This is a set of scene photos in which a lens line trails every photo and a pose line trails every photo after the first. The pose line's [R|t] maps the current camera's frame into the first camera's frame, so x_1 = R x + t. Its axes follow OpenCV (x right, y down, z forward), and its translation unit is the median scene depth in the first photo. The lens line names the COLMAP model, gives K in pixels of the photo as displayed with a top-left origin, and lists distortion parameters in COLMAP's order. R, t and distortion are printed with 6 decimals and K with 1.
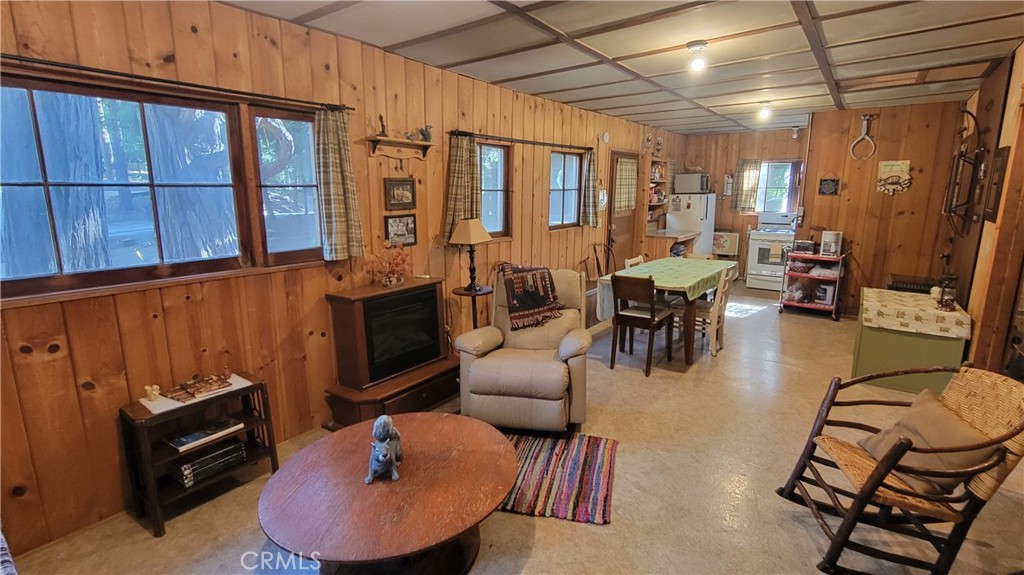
lens RADIAL K [[469.7, 0, 523.7], [0, 469.7, 275.3], [0, 0, 1]] dist [-0.000806, -0.000072]
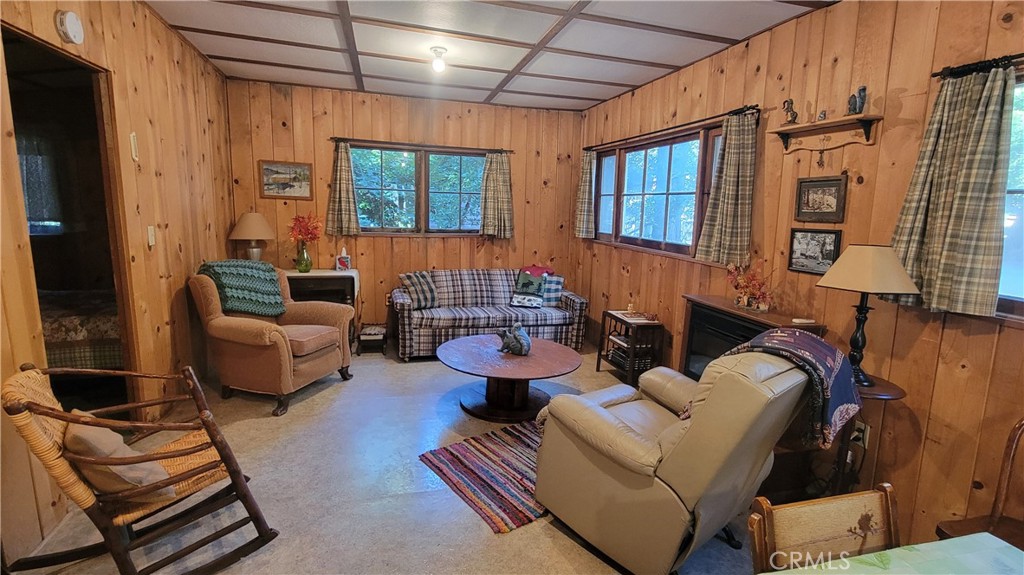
lens RADIAL K [[469.7, 0, 523.7], [0, 469.7, 275.3], [0, 0, 1]] dist [-0.000806, -0.000072]
pose [[-0.605777, 0.096493, -0.789762, 0.661074], [-0.175440, 0.951987, 0.250883, -0.188993], [0.776051, 0.290534, -0.559763, 1.248292]]
